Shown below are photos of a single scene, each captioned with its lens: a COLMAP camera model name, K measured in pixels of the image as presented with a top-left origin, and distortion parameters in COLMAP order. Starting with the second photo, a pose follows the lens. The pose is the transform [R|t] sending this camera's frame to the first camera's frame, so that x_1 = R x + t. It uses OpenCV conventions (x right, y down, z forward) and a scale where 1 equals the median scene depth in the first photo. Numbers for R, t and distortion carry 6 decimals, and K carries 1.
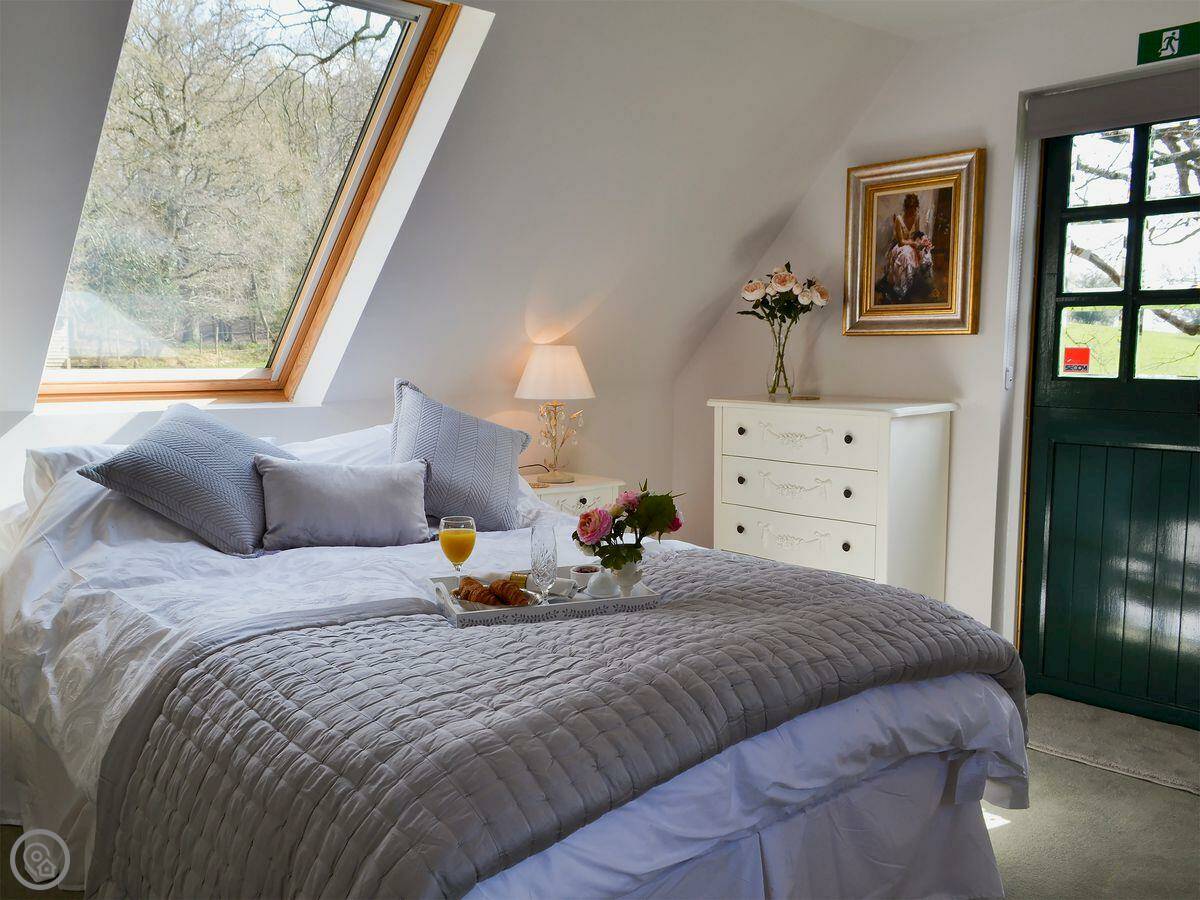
lens RADIAL K [[1100.0, 0, 600.0], [0, 1100.0, 450.0], [0, 0, 1]] dist [0.050169, -0.009550]
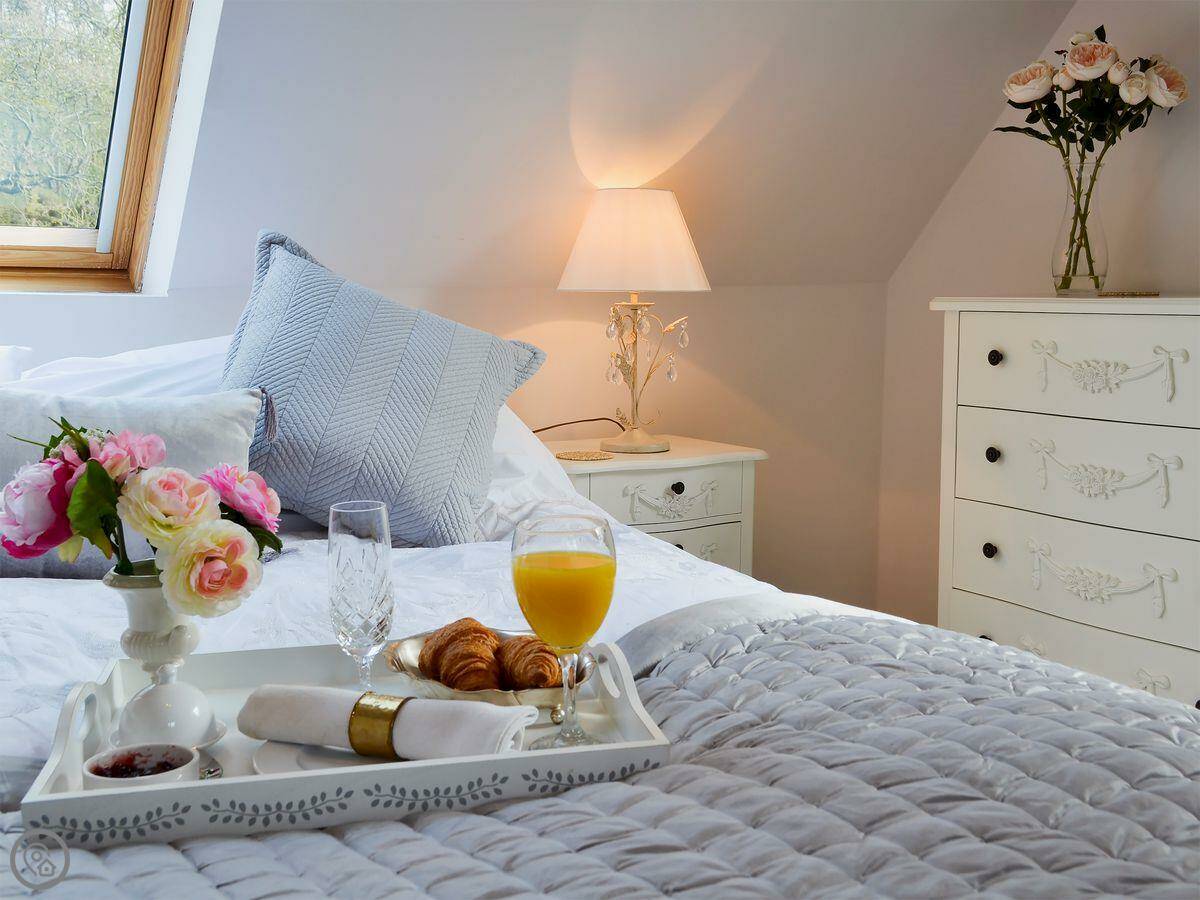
lens RADIAL K [[1357.2, 0, 600.0], [0, 1357.2, 450.0], [0, 0, 1]] dist [-0.005421, 0.035406]
pose [[0.981674, 0.022879, -0.189190, 0.068424], [-0.018558, 0.999526, 0.024578, 0.013254], [0.189663, -0.020617, 0.981633, 0.346829]]
